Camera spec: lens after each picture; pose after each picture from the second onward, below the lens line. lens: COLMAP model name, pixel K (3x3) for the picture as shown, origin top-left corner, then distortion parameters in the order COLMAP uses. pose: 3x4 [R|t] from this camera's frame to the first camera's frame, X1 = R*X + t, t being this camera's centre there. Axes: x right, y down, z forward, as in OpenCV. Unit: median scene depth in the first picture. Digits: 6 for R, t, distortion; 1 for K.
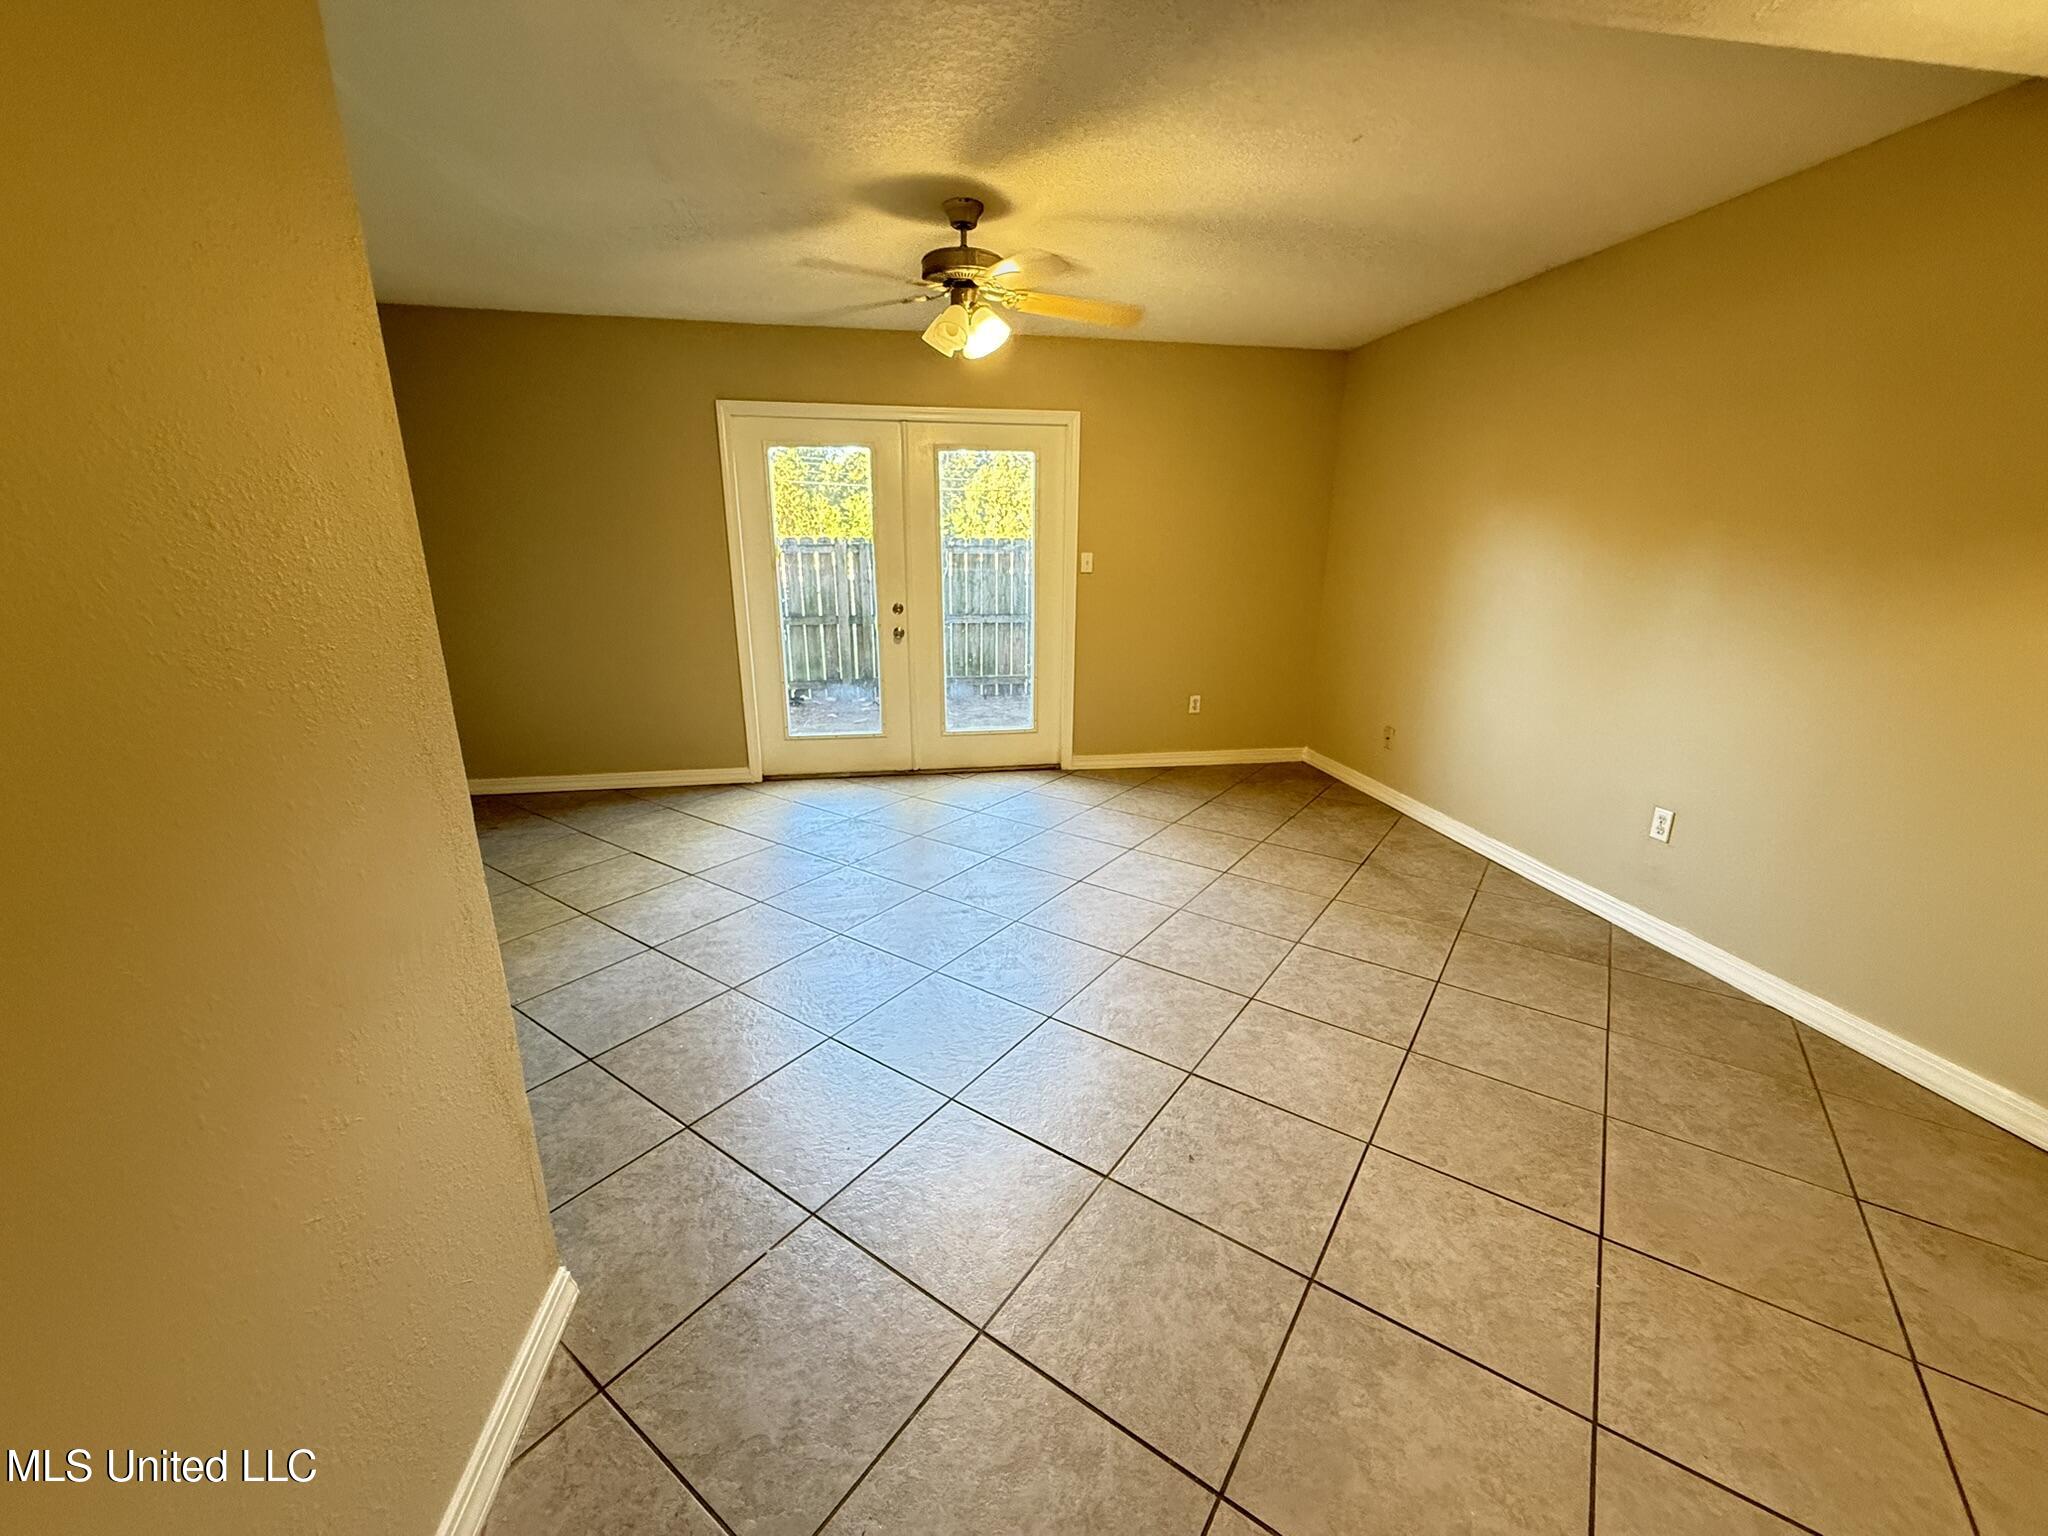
lens RADIAL K [[811.0, 0, 1019.9], [0, 811.0, 770.2], [0, 0, 1]] dist [0.000101, -0.000066]
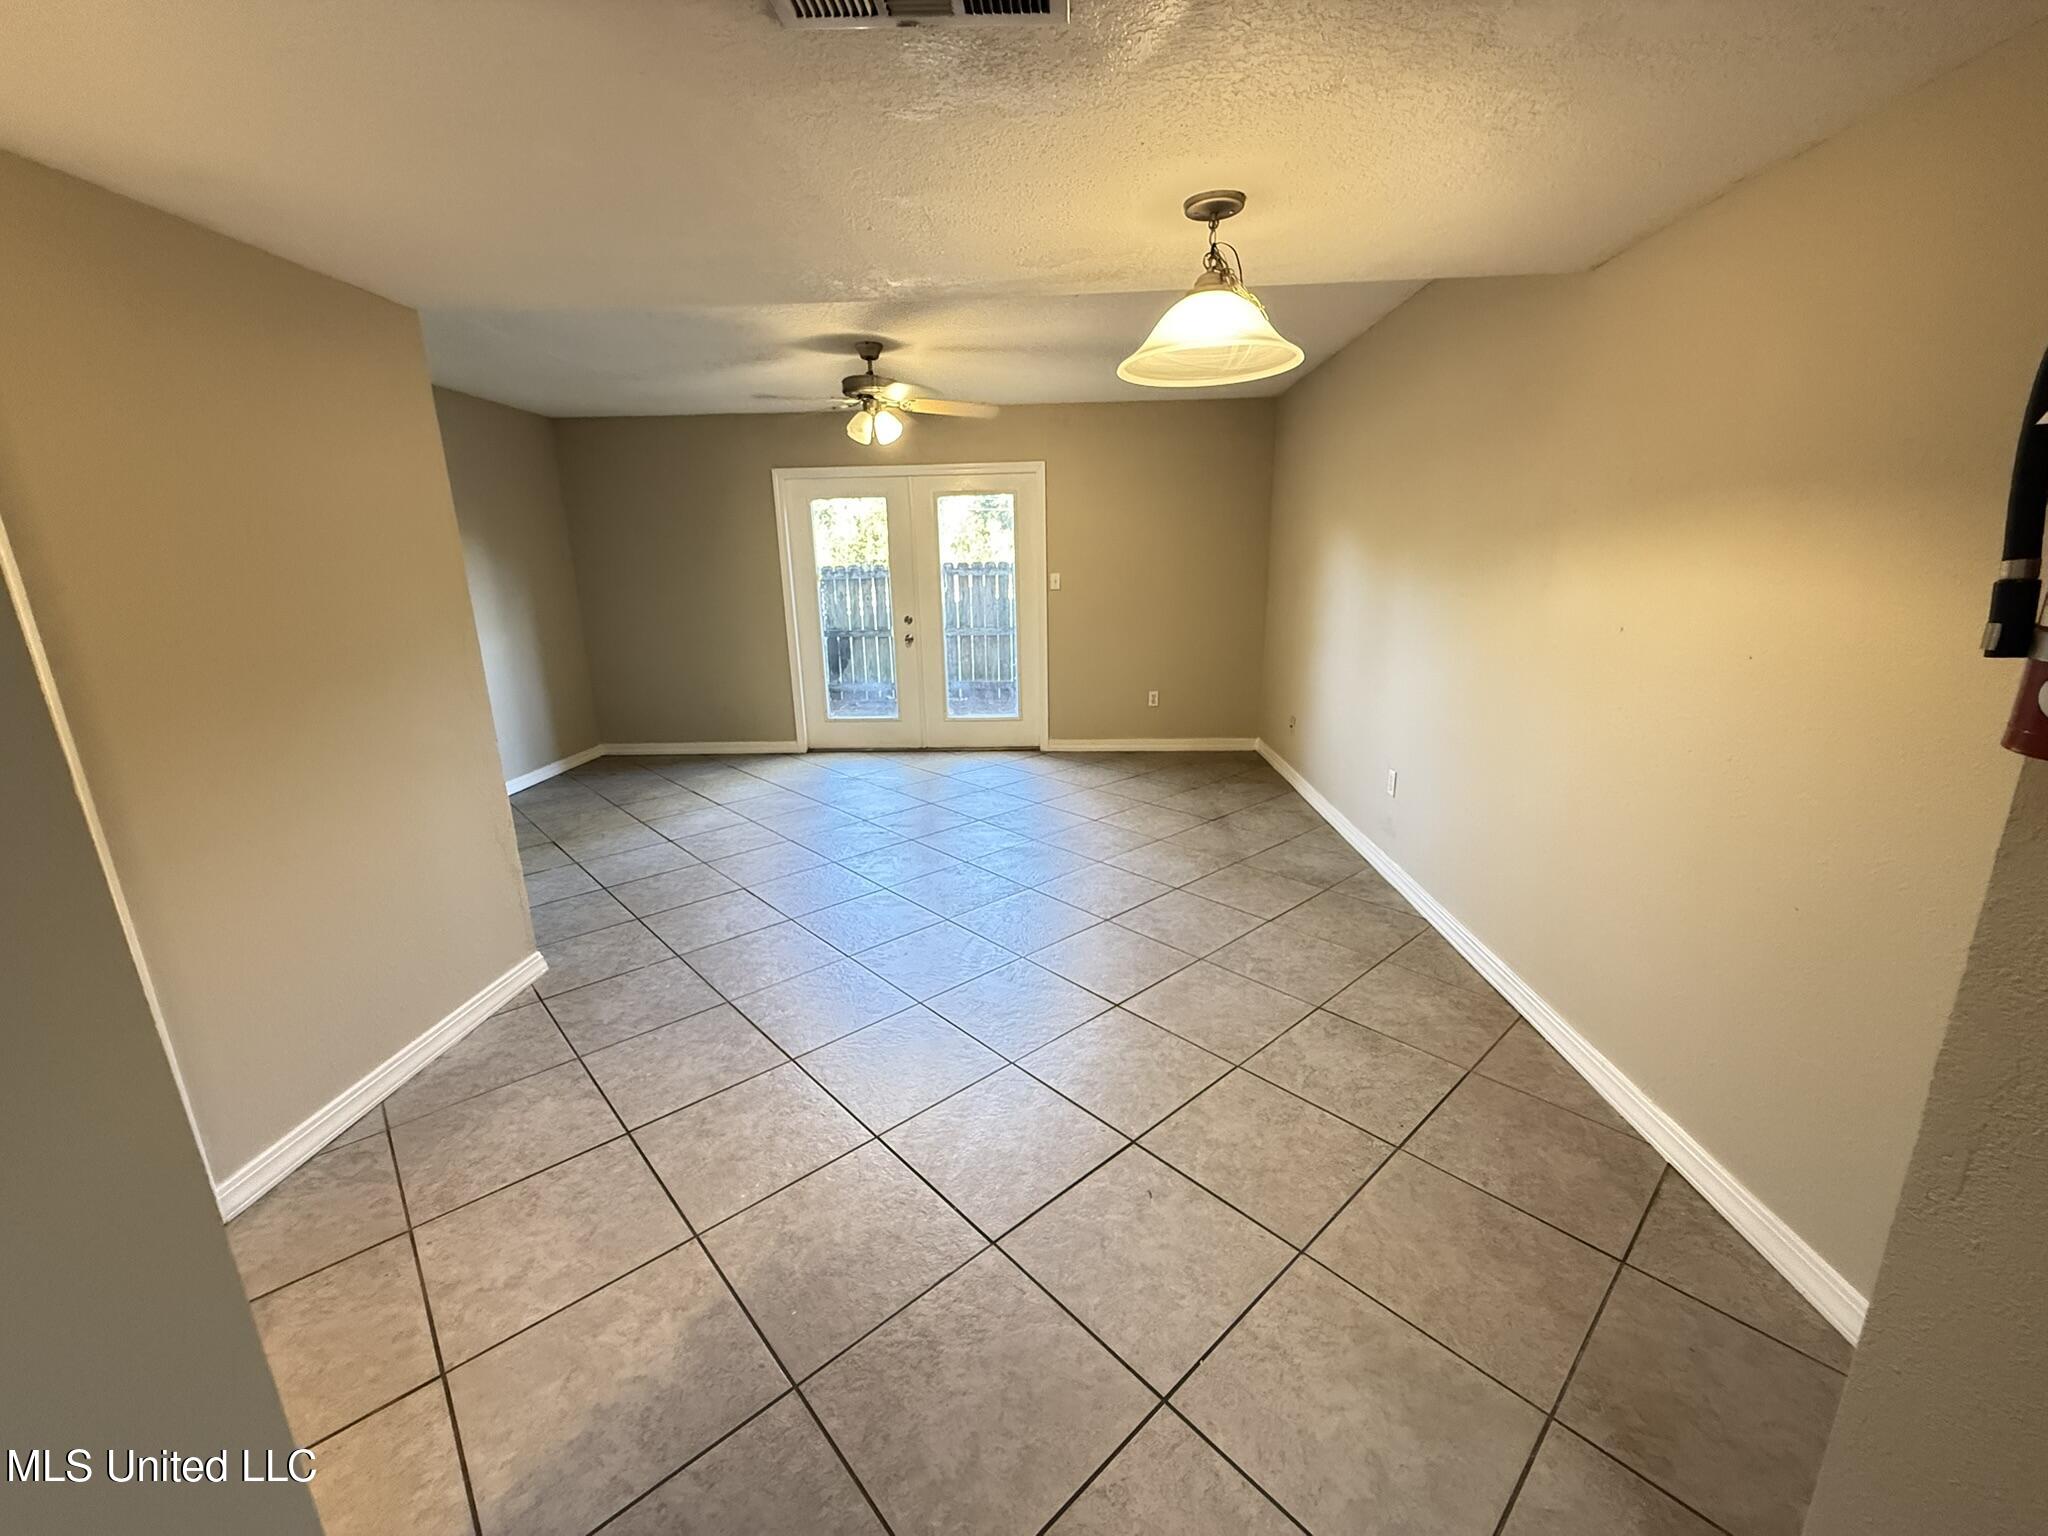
lens RADIAL K [[814.8, 0, 1018.3], [0, 814.8, 766.8], [0, 0, 1]] dist [0.006784, 0.000028]
pose [[0.976017, 0.029824, -0.215640, 0.315865], [-0.035698, 0.999089, -0.023394, 0.058540], [0.214746, 0.030531, 0.976193, -0.220215]]
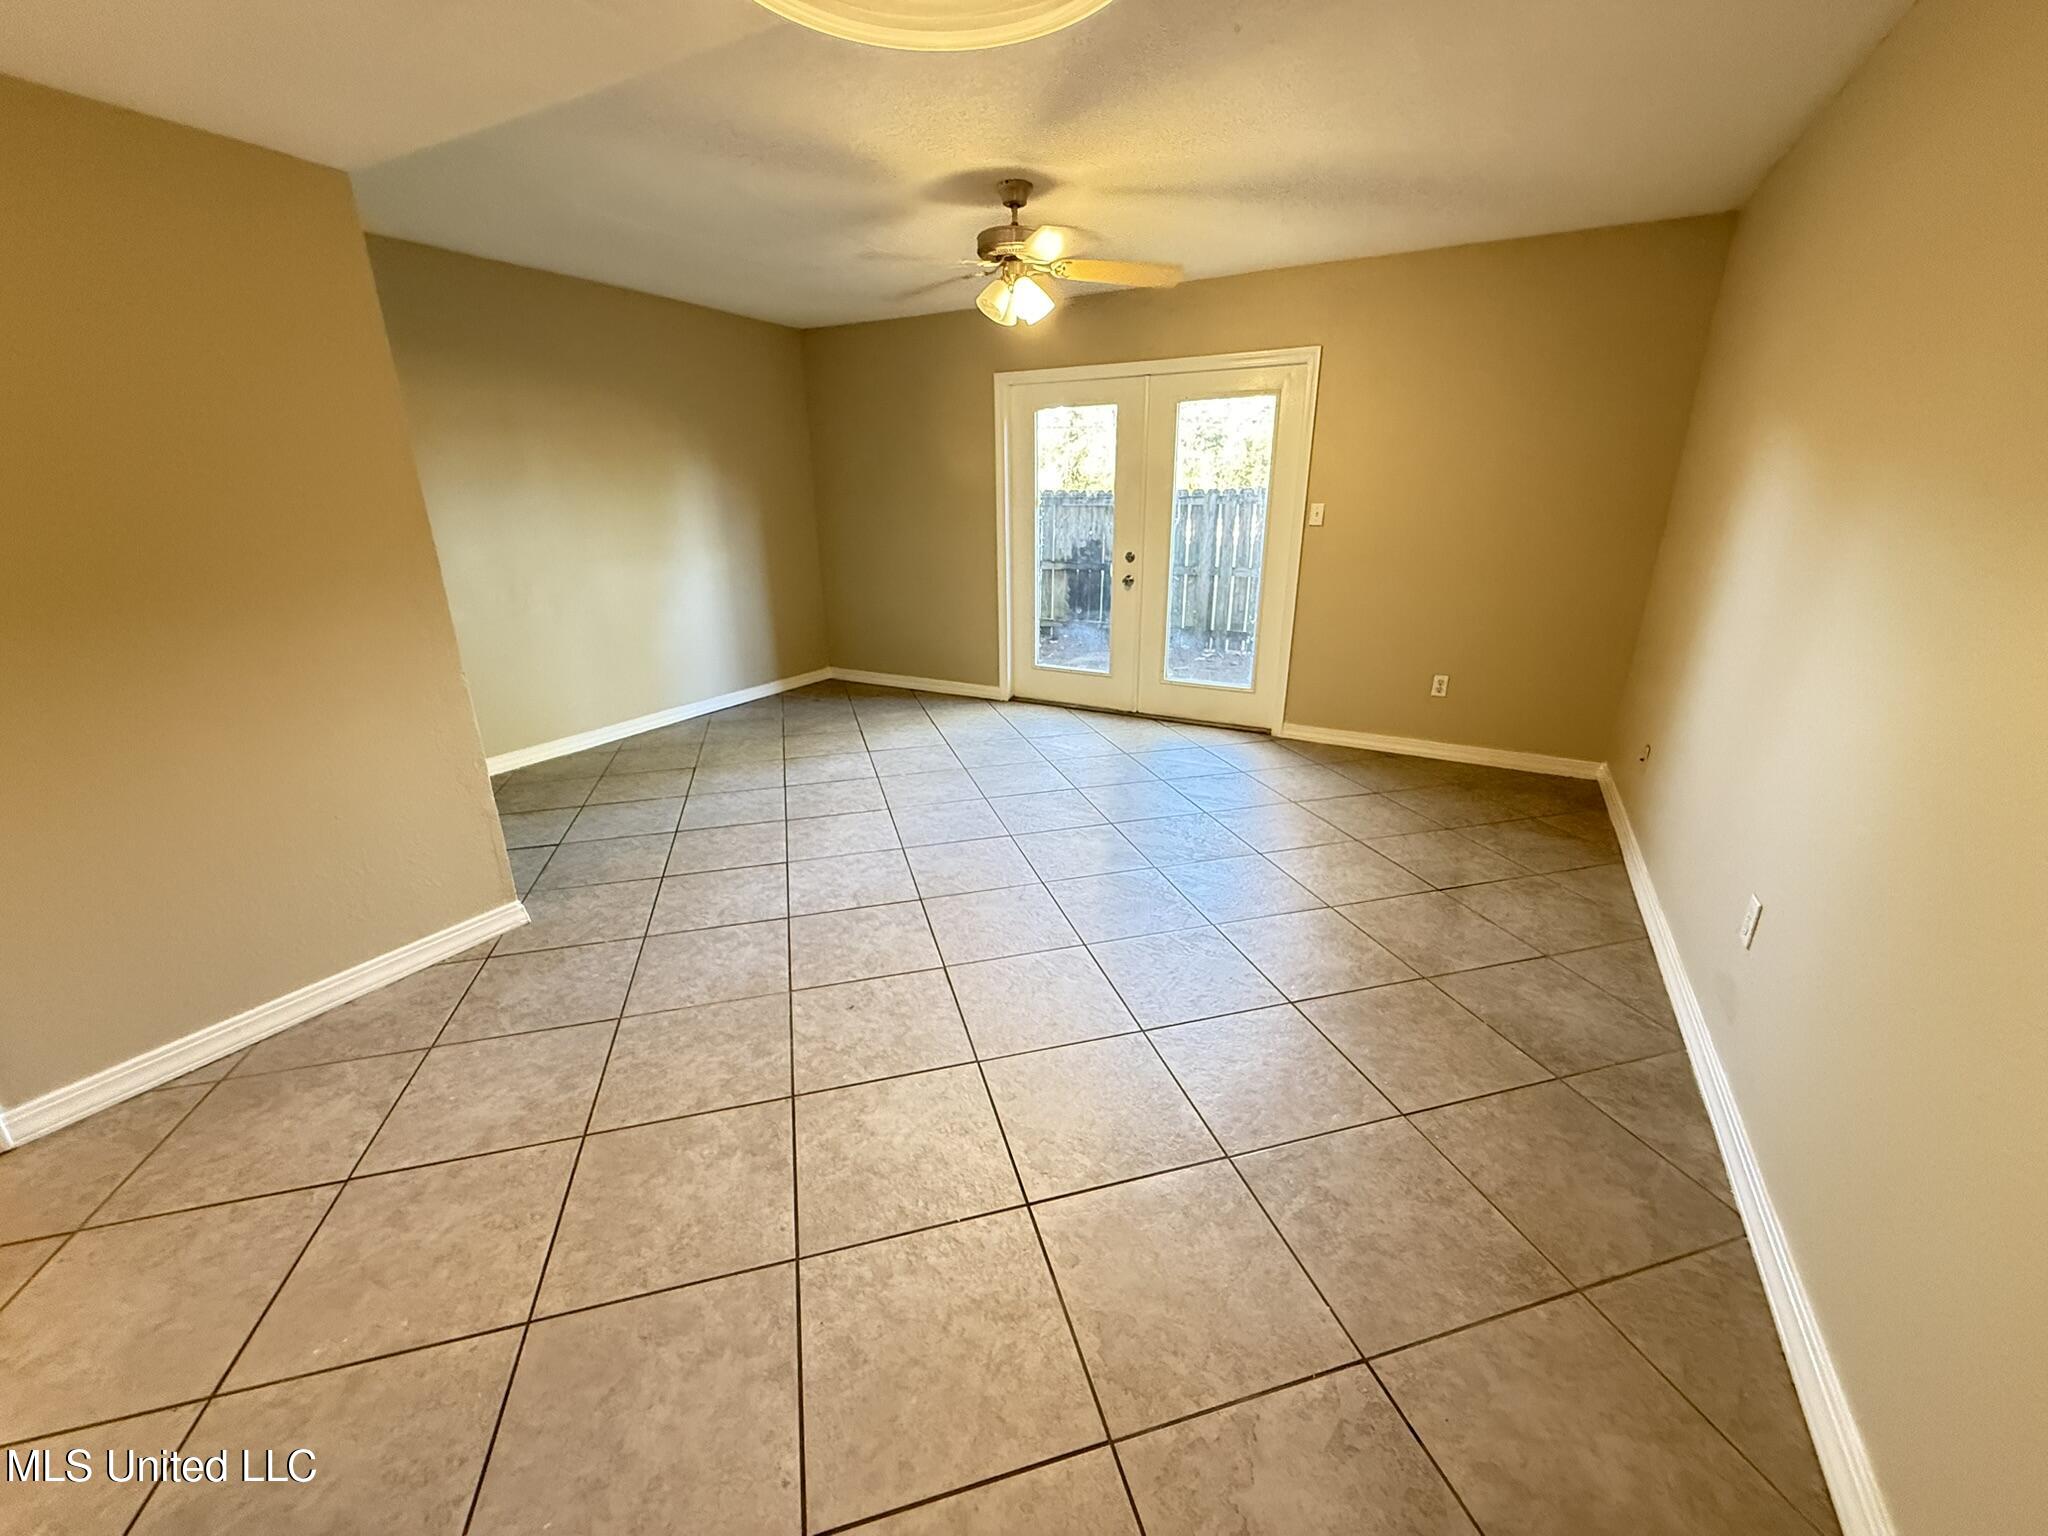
lens RADIAL K [[811.0, 0, 1019.9], [0, 811.0, 770.2], [0, 0, 1]] dist [0.000101, -0.000066]
pose [[0.780162, 0.194312, -0.594634, 0.439627], [-0.162511, 0.980855, 0.107305, -0.016957], [0.604101, 0.012919, 0.796803, 0.074830]]
